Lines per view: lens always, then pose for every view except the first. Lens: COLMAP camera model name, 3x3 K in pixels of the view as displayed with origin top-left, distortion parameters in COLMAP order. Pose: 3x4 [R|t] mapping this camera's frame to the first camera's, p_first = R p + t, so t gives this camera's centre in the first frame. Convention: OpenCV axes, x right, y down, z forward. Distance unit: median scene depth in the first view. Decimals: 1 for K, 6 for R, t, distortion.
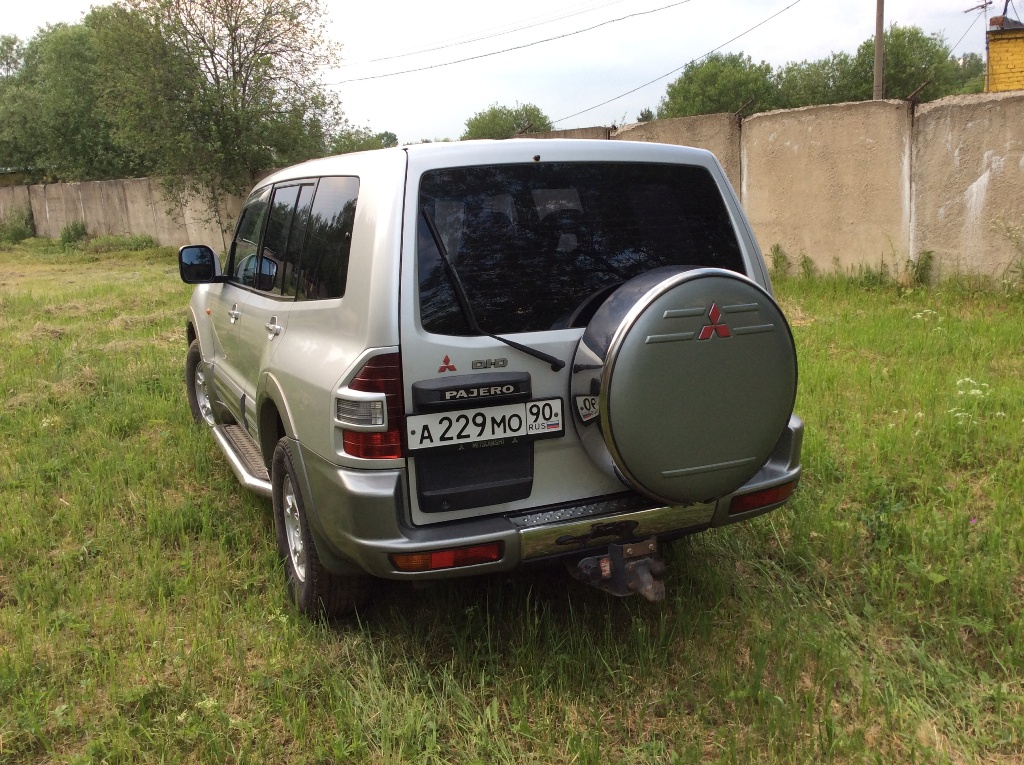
lens RADIAL K [[983.9, 0, 518.5], [0, 983.9, 380.5], [0, 0, 1]] dist [0.022871, 0.000000]
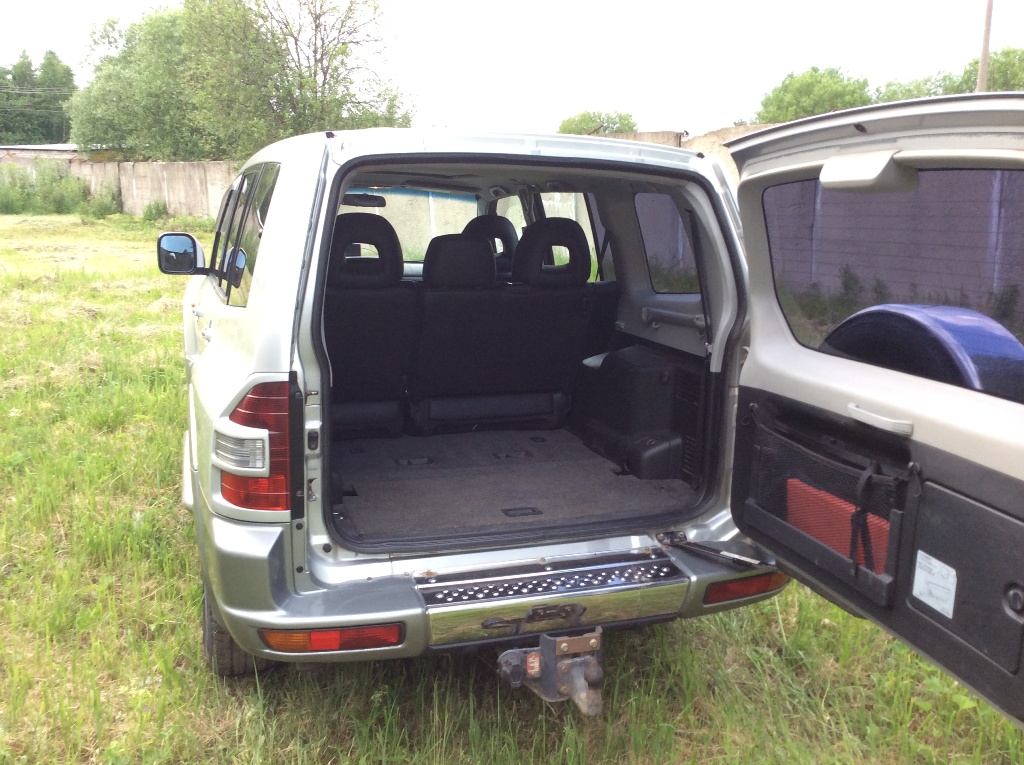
lens RADIAL K [[983.9, 0, 515.3], [0, 983.9, 381.6], [0, 0, 1]] dist [0.022871, 0.000000]
pose [[0.994470, 0.070023, -0.078273, 0.033379], [-0.070003, 0.997542, 0.003005, -0.011611], [0.078291, 0.002491, 0.996927, 0.053730]]
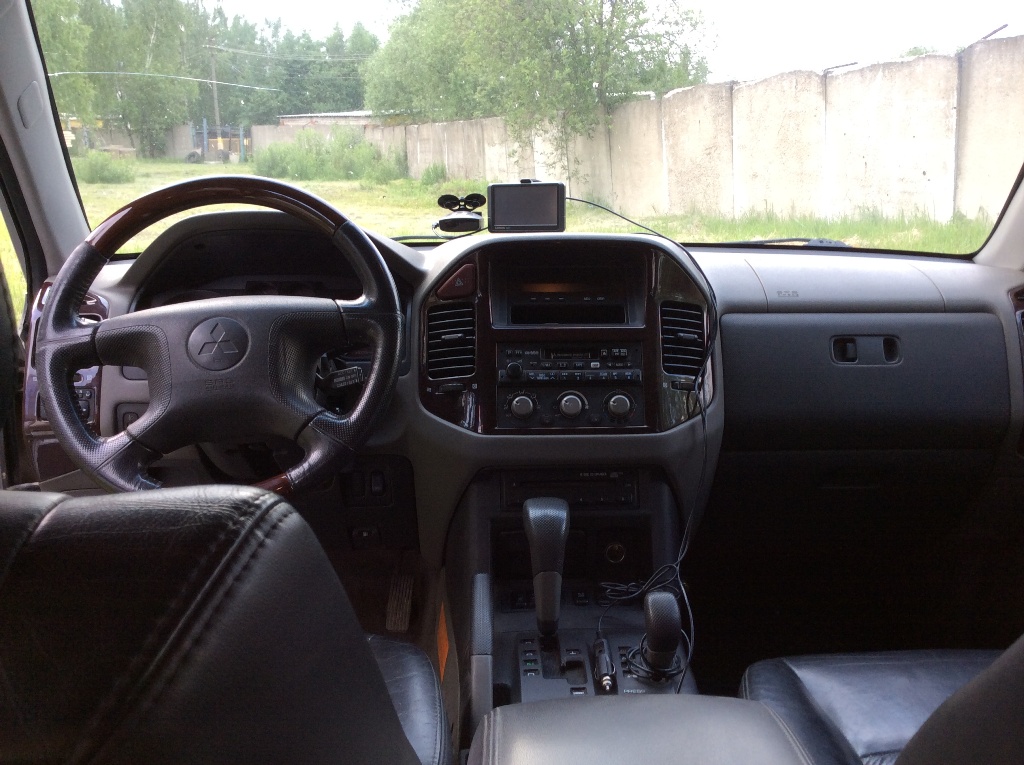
lens RADIAL K [[983.9, 0, 512.6], [0, 983.9, 390.9], [0, 0, 1]] dist [0.022871, 0.000000]
pose [[0.926259, 0.125325, -0.355442, -0.044605], [-0.107151, 0.991744, 0.070449, -0.057666], [0.361336, -0.027168, 0.932040, 0.436321]]
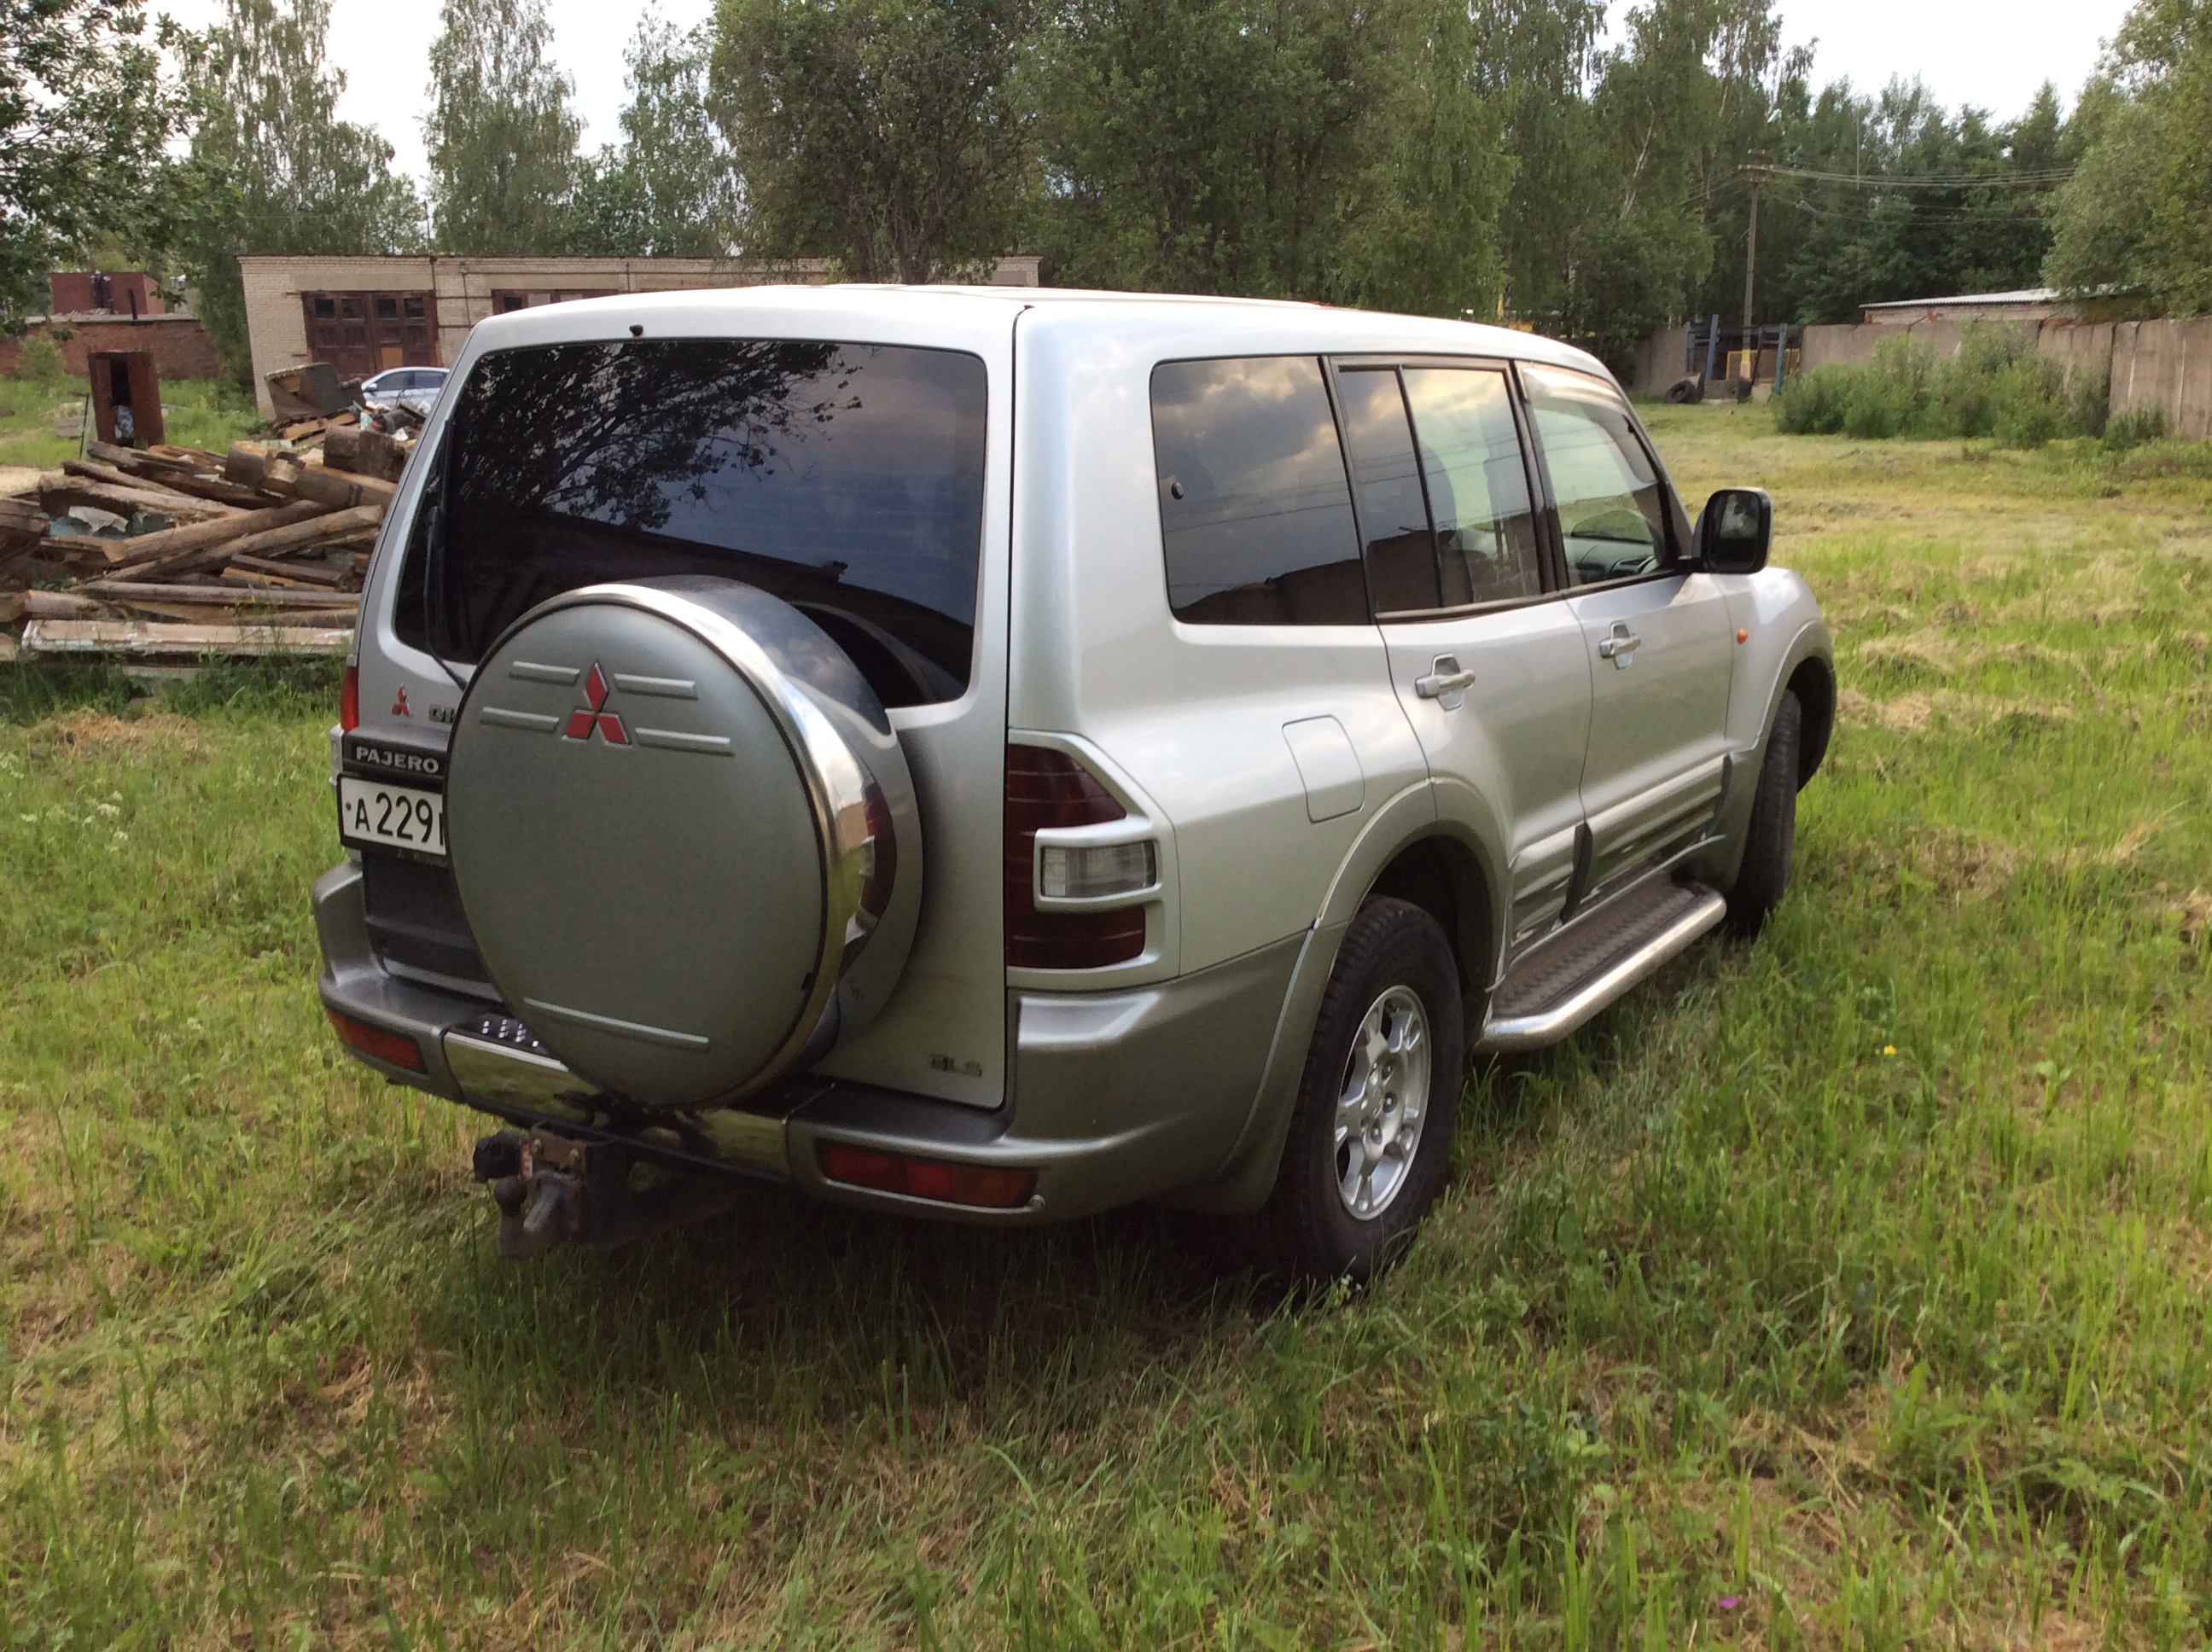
lens RADIAL K [[2125.2, 0, 1103.4], [0, 2125.2, 834.8], [0, 0, 1]] dist [0.022871, 0.000000]
pose [[0.560871, 0.206390, -0.801765, 0.358548], [-0.171736, 0.976368, 0.131199, -0.053600], [0.809896, 0.064106, 0.583060, 0.196306]]
